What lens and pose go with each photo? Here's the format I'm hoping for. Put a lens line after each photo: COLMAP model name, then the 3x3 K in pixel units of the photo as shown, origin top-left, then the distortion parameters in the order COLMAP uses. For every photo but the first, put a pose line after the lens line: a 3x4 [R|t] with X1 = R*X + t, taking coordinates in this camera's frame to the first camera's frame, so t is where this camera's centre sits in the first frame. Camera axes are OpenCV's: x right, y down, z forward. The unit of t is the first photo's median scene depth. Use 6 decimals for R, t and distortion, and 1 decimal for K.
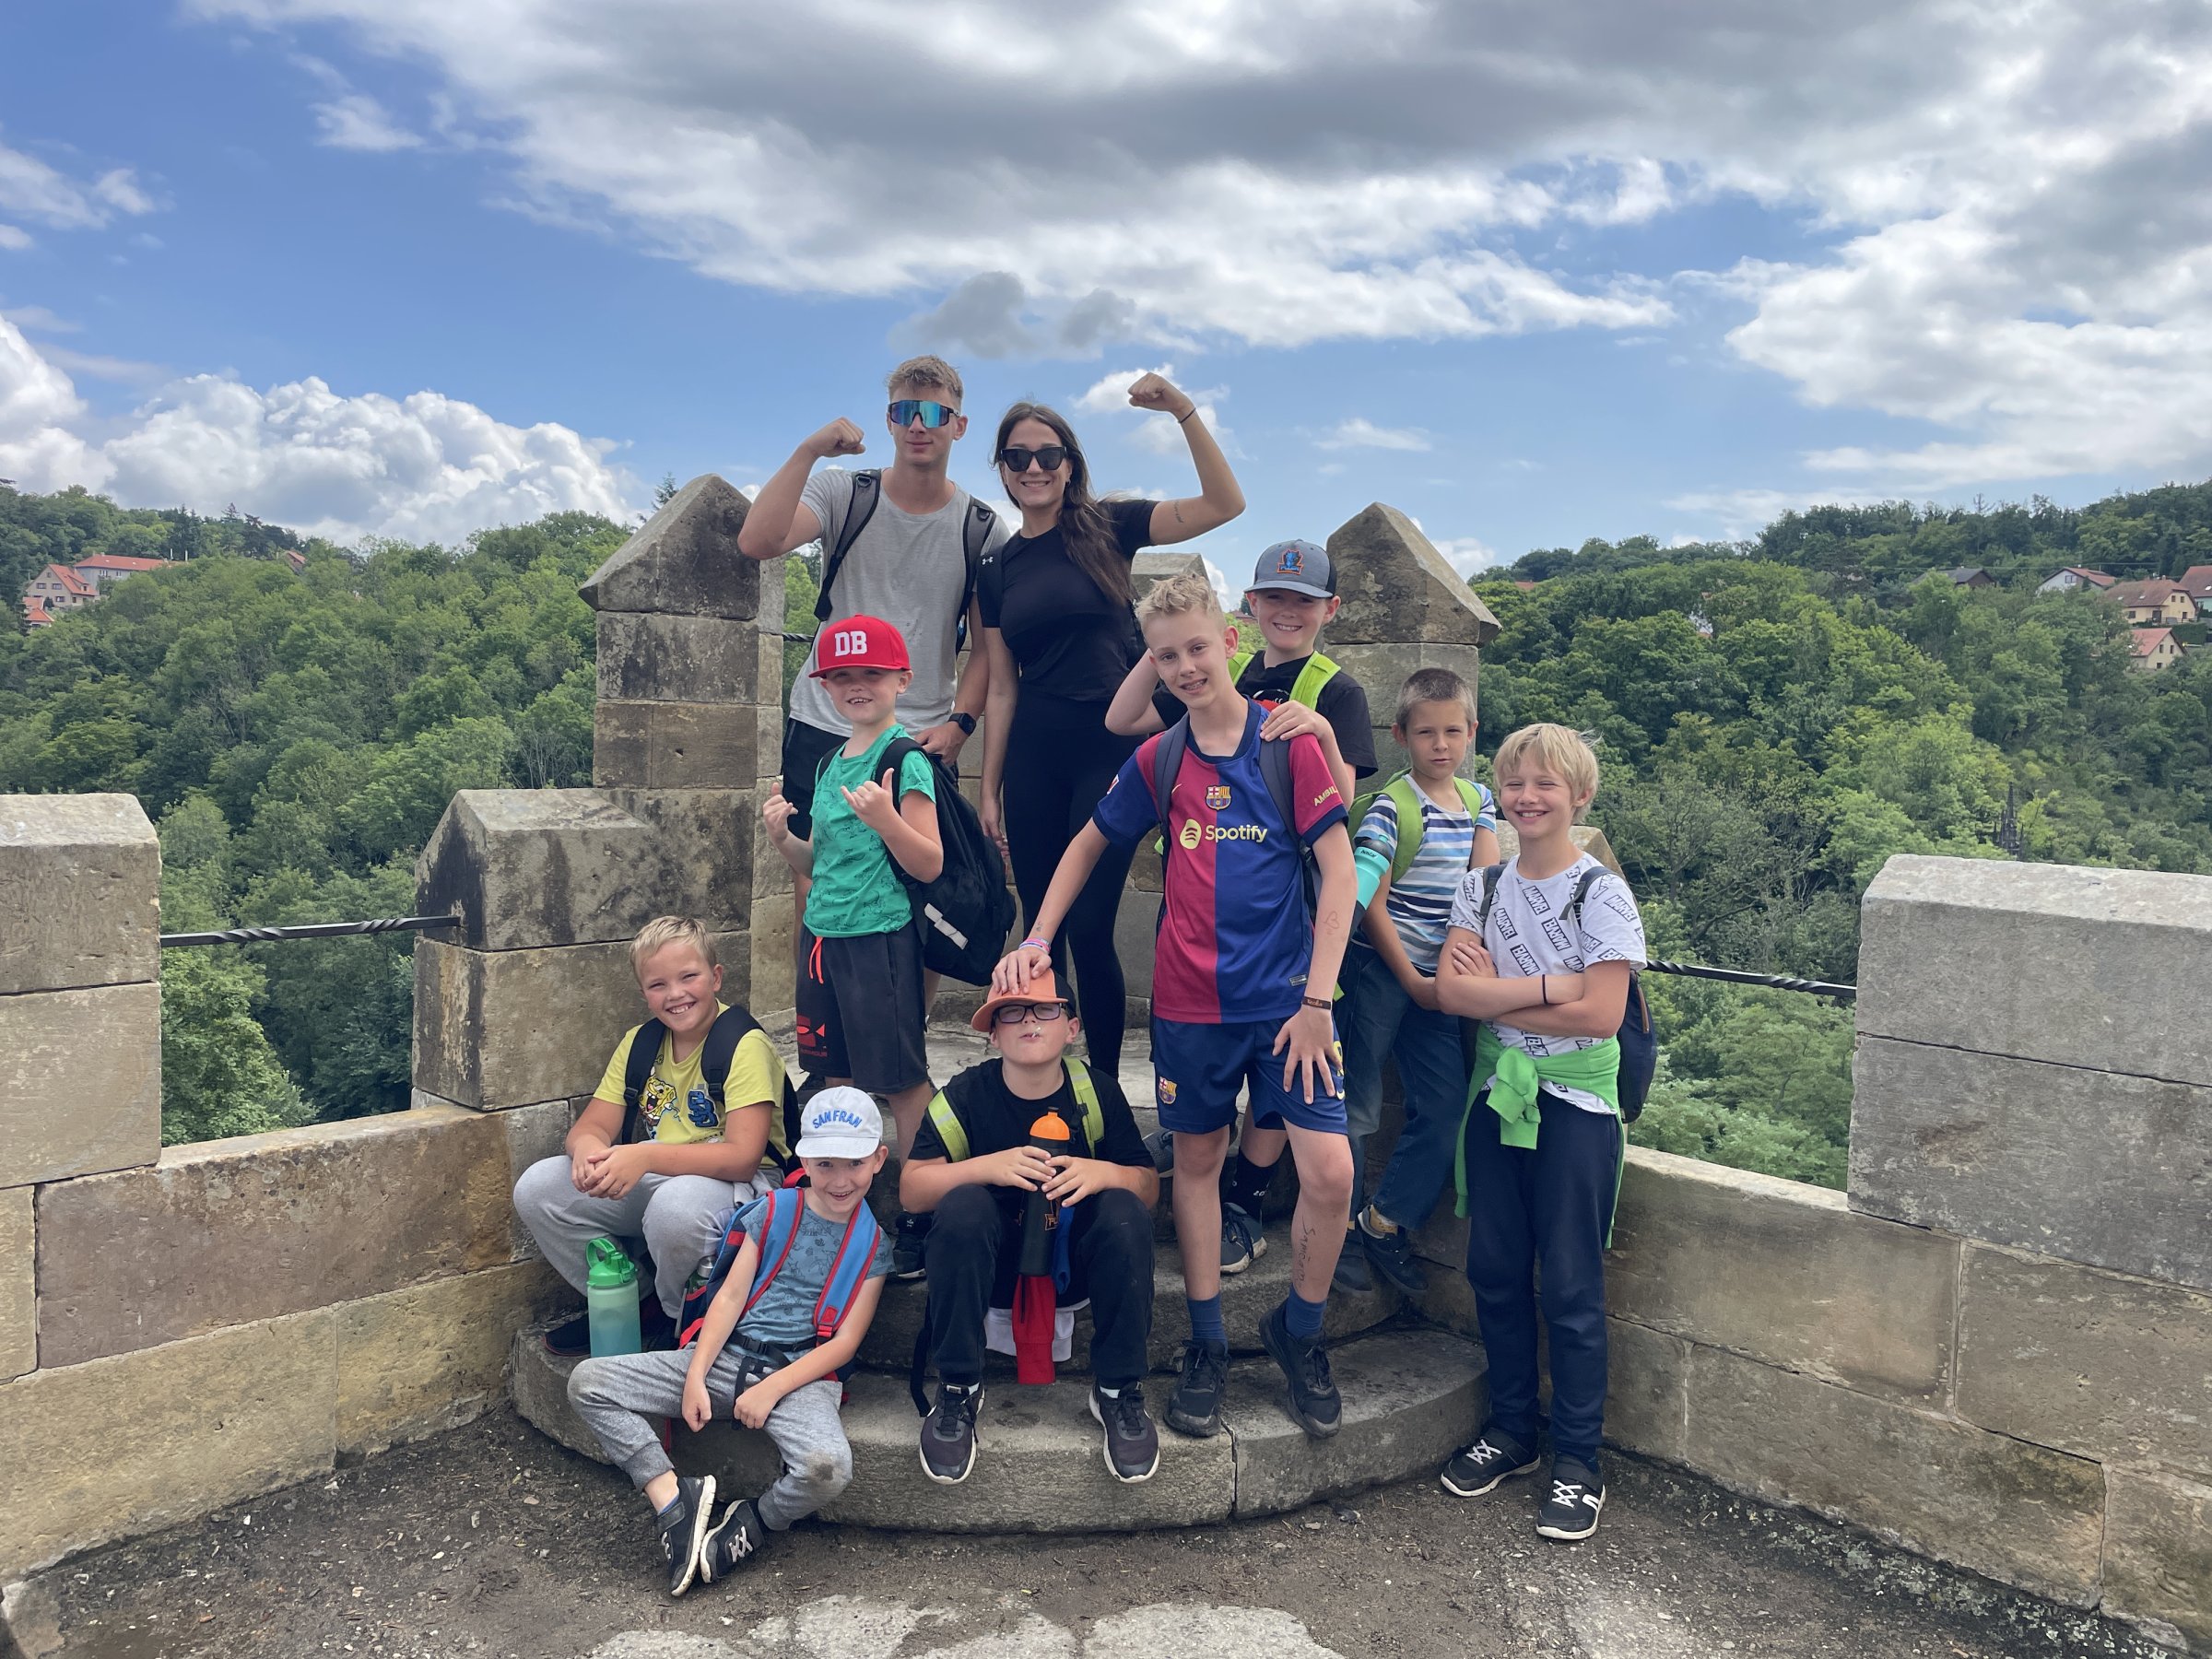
lens RADIAL K [[1682.0, 0, 1115.2], [0, 1682.0, 785.7], [0, 0, 1]] dist [0.051287, -0.069026]
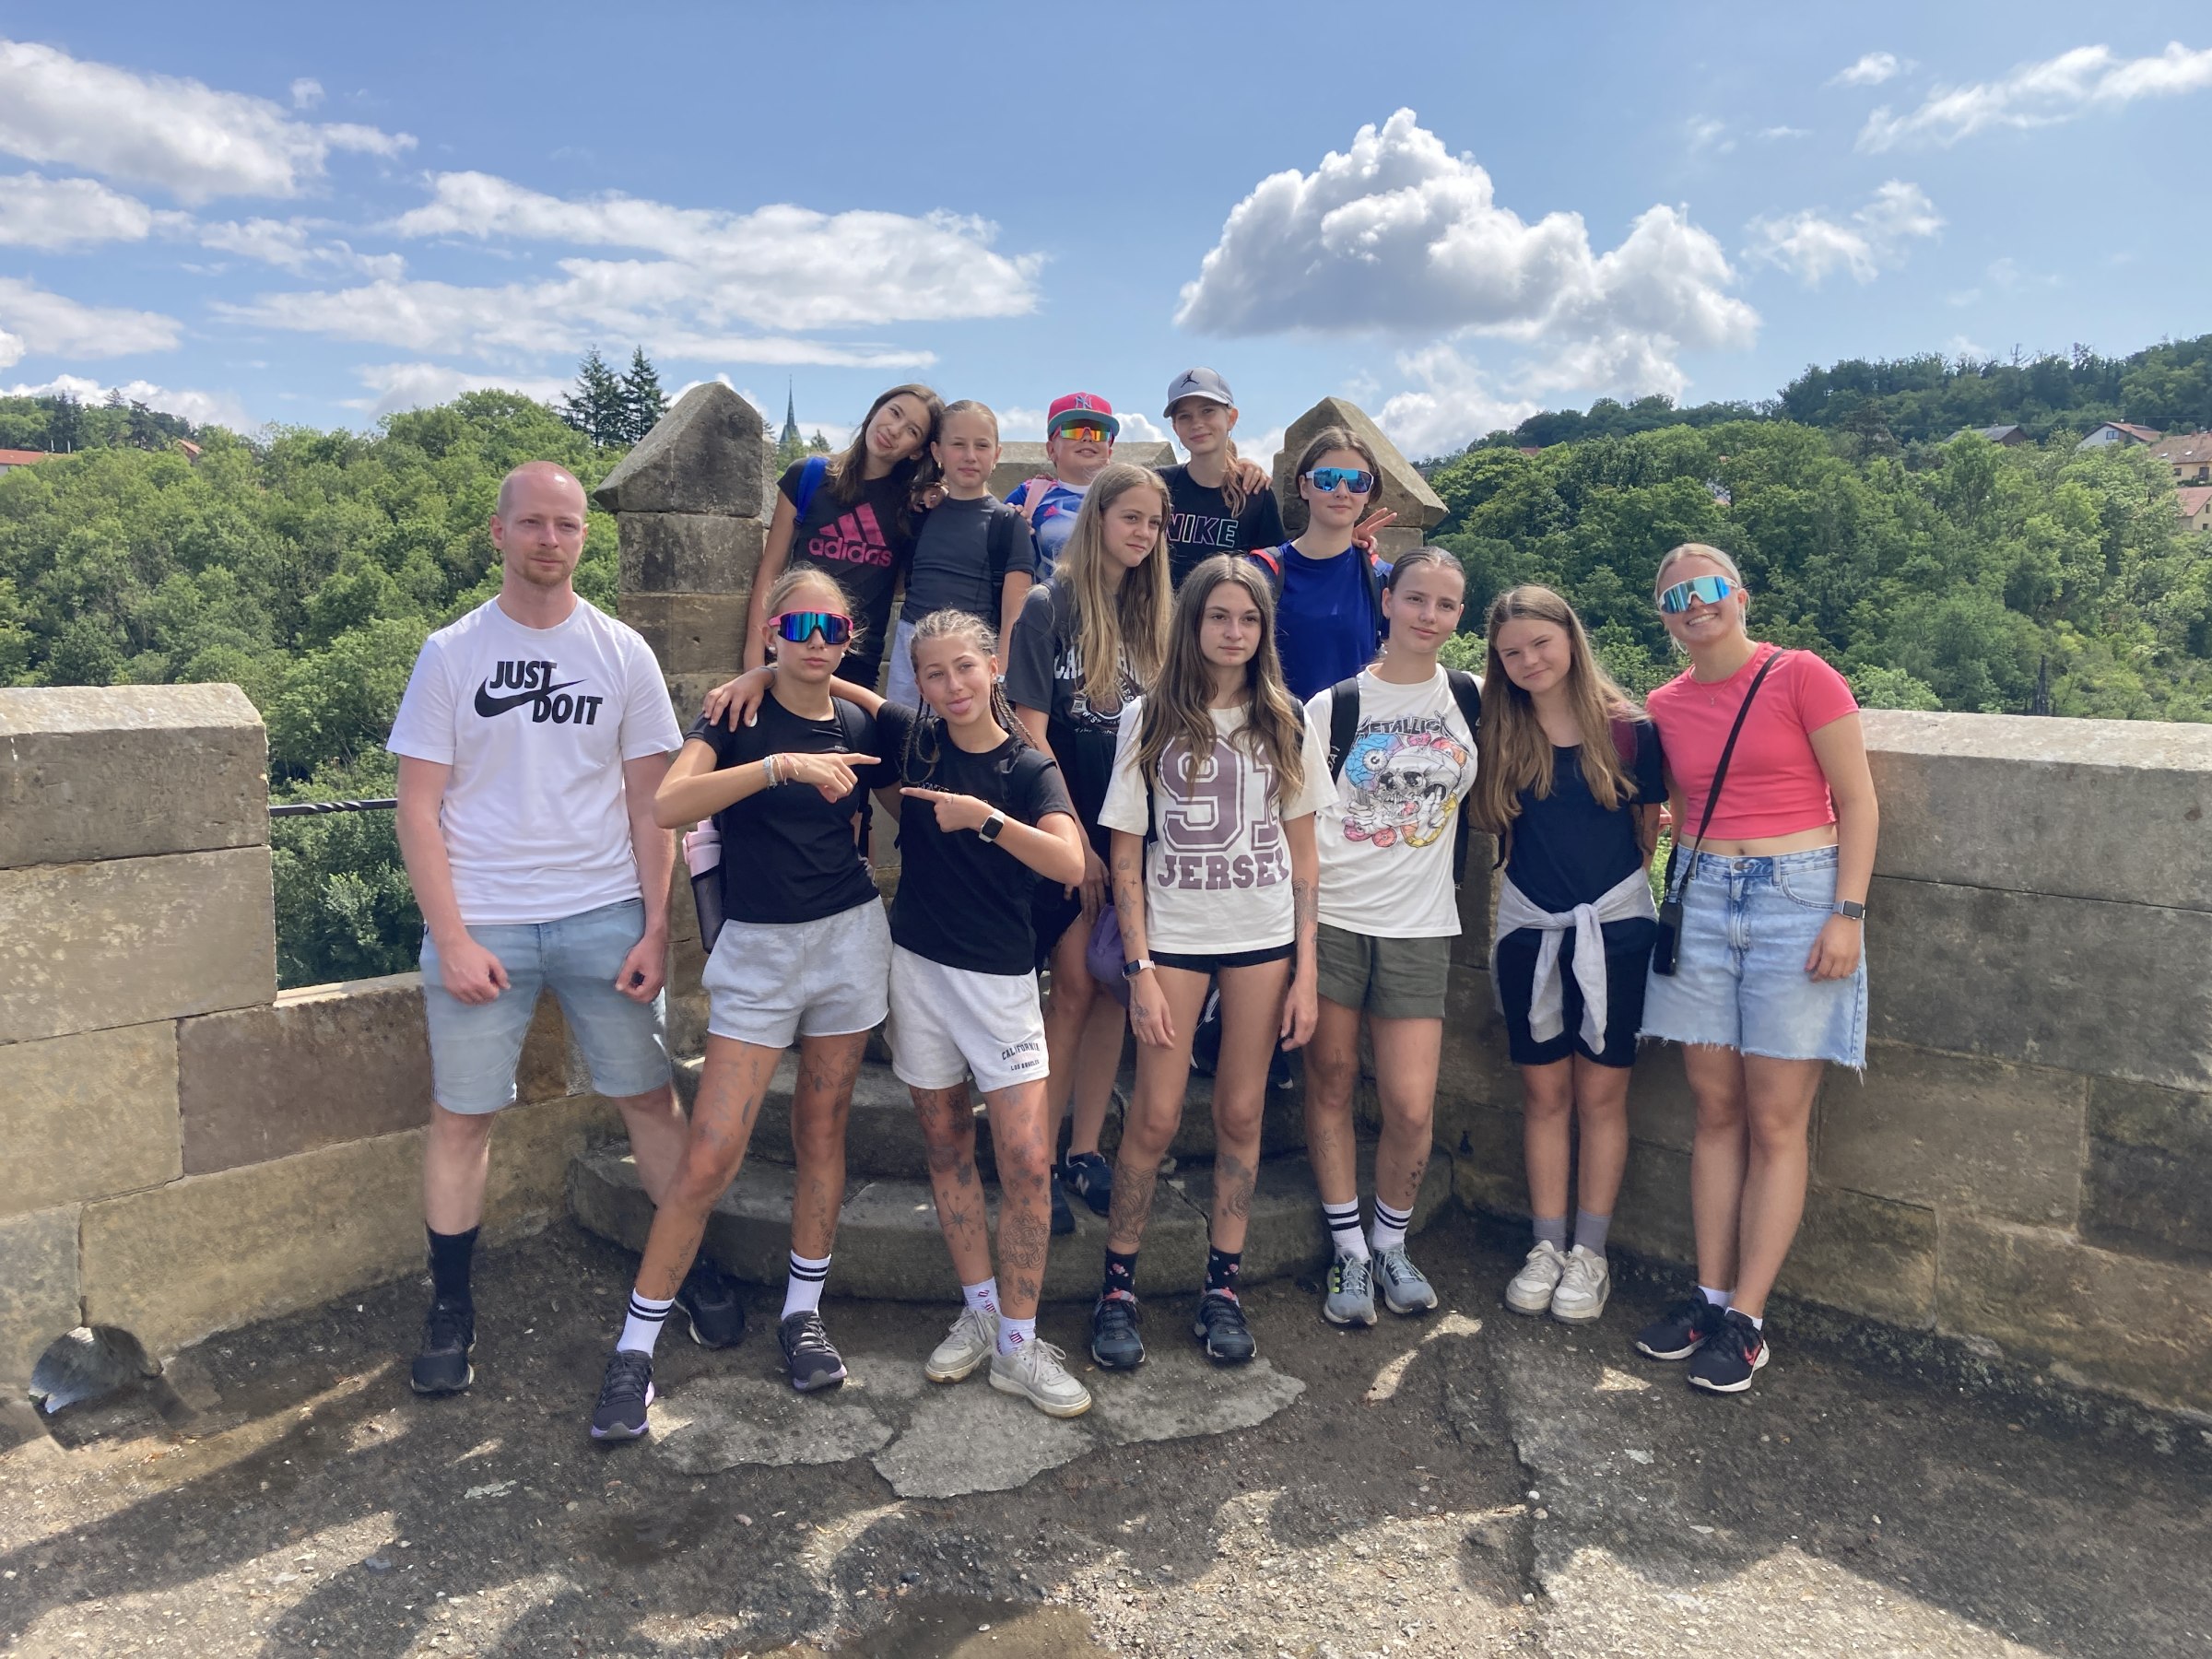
lens RADIAL K [[1830.3, 0, 1111.5], [0, 1830.3, 772.7], [0, 0, 1]] dist [-0.005512, 0.020773]
pose [[0.999726, -0.020611, 0.011127, -0.004032], [0.020015, 0.998485, 0.051258, 0.013101], [-0.012167, -0.051021, 0.998623, -0.230709]]
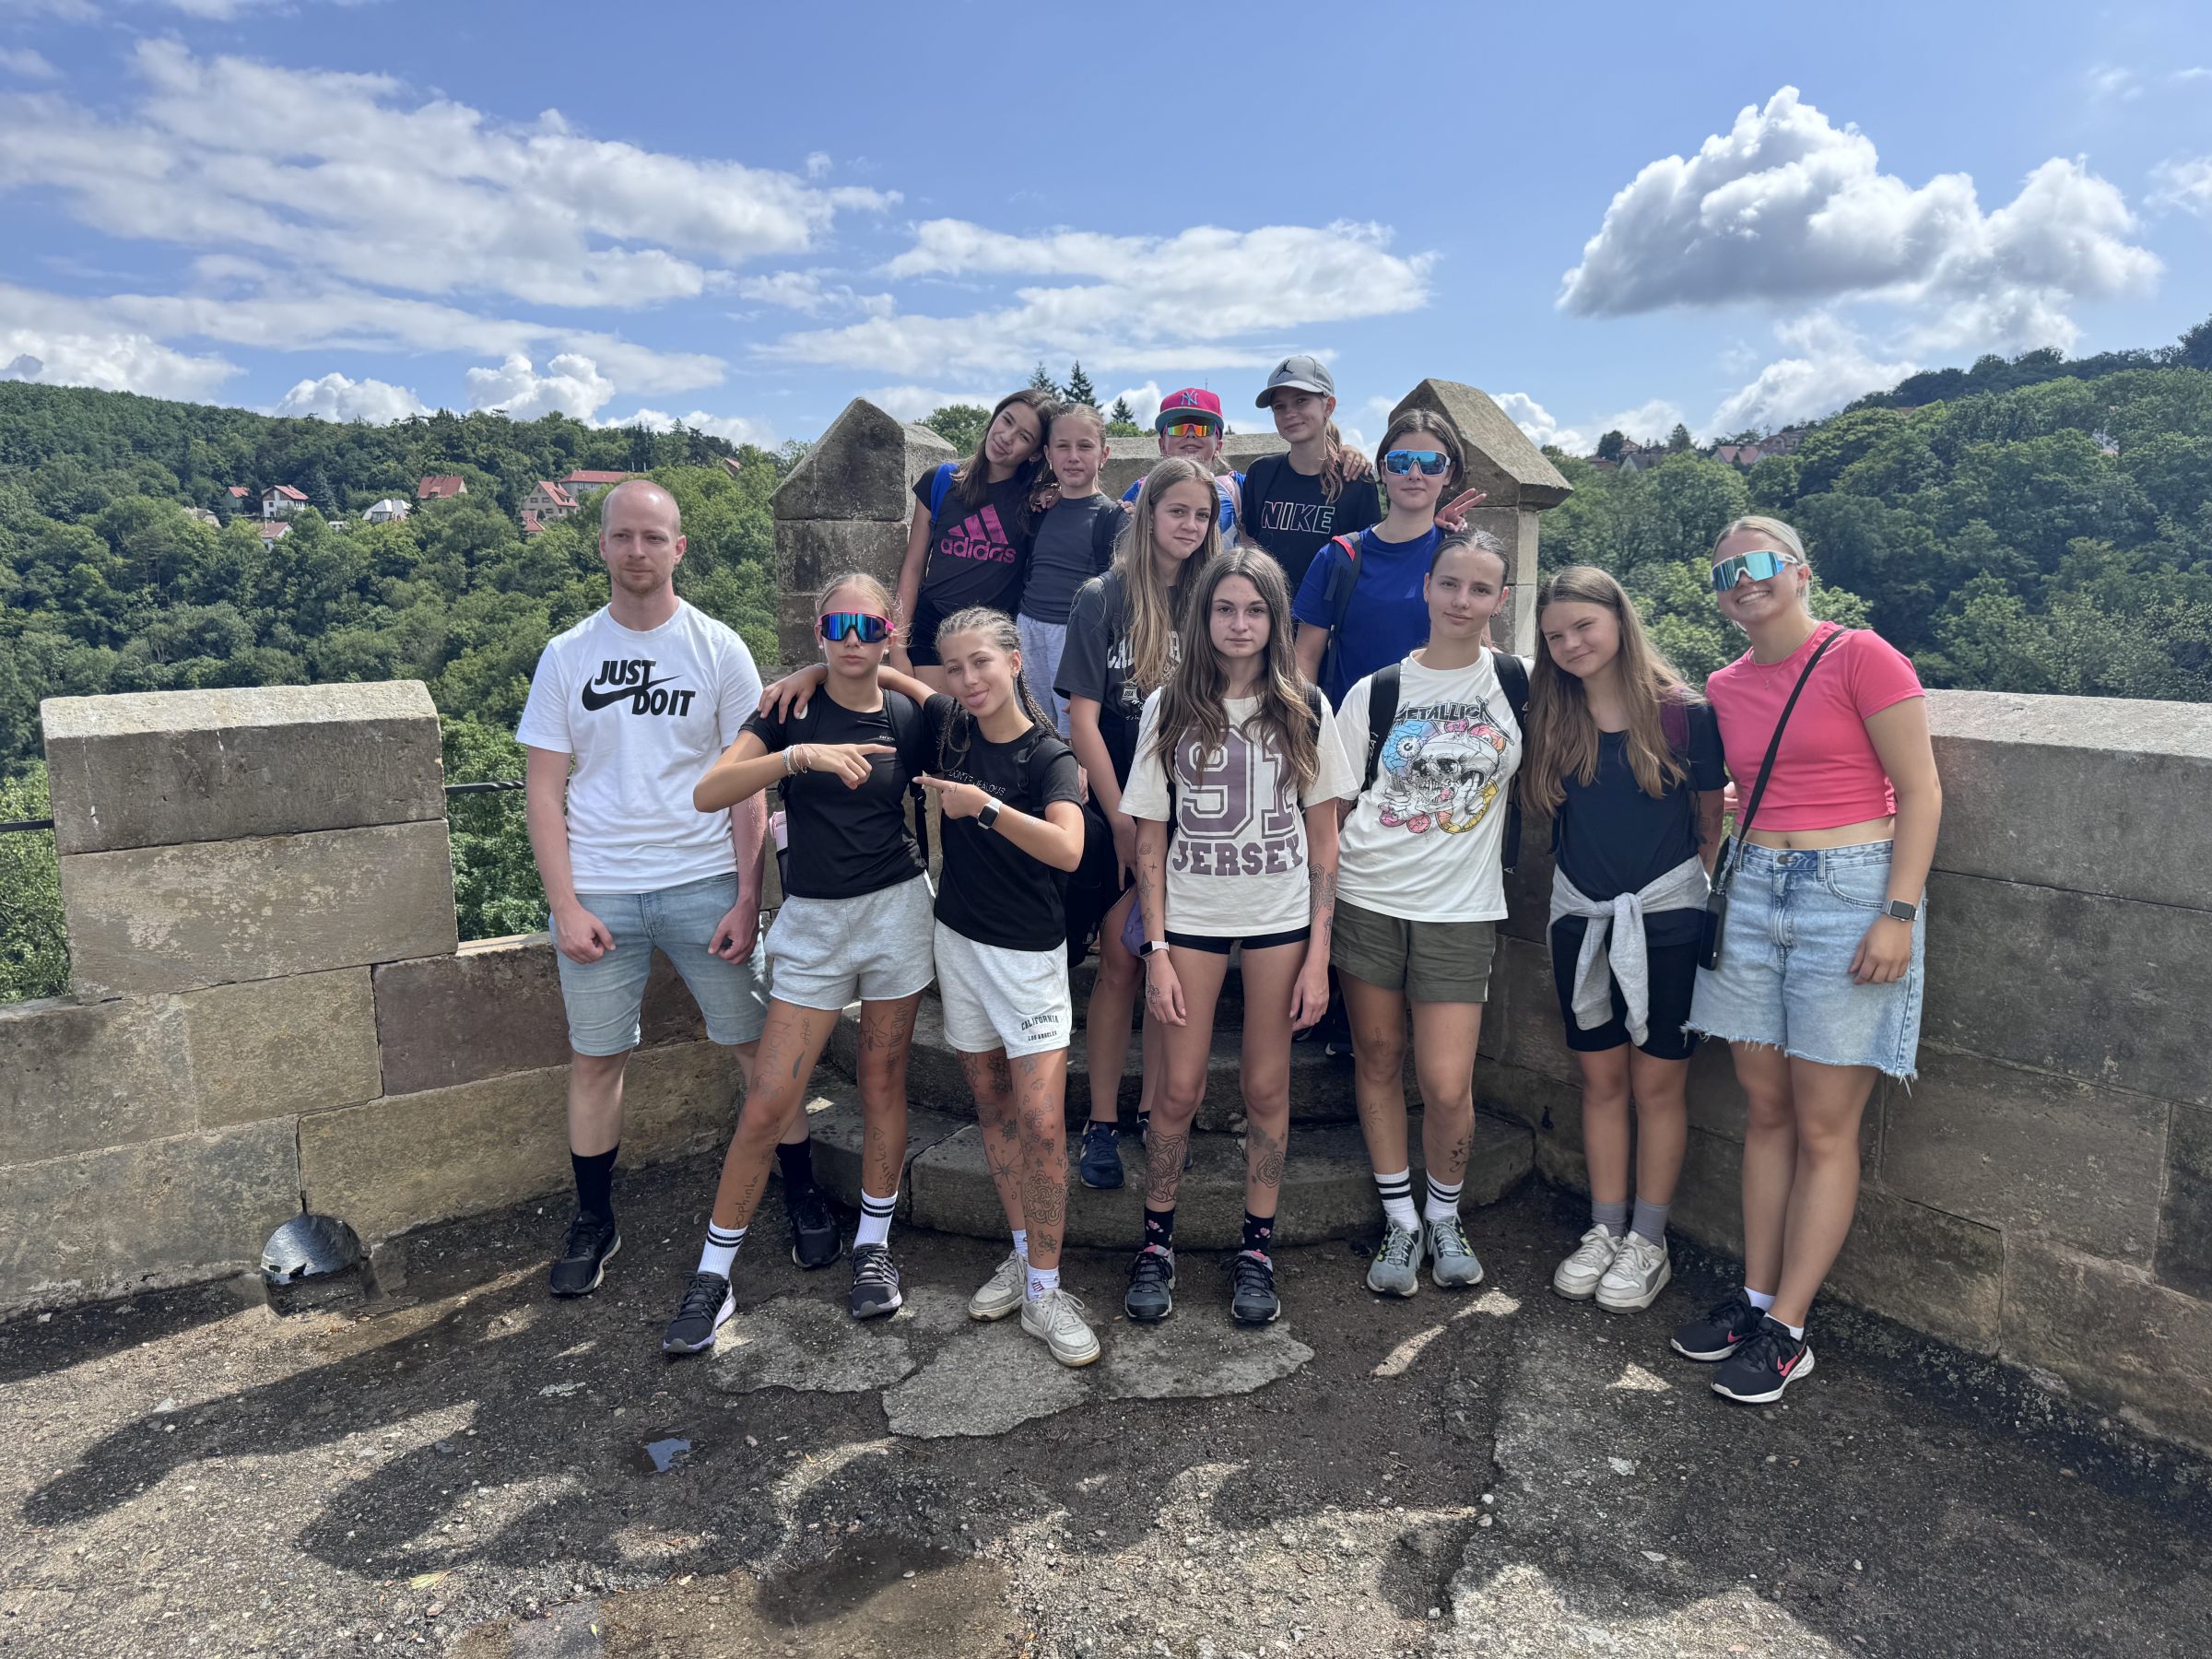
lens RADIAL K [[1578.1, 0, 1103.0], [0, 1578.1, 813.3], [0, 0, 1]] dist [0.038038, -0.048801]
pose [[0.973413, -0.011500, -0.228769, 0.220168], [0.035664, 0.994168, 0.101777, 0.000642], [0.226265, -0.107230, 0.968146, -0.097745]]
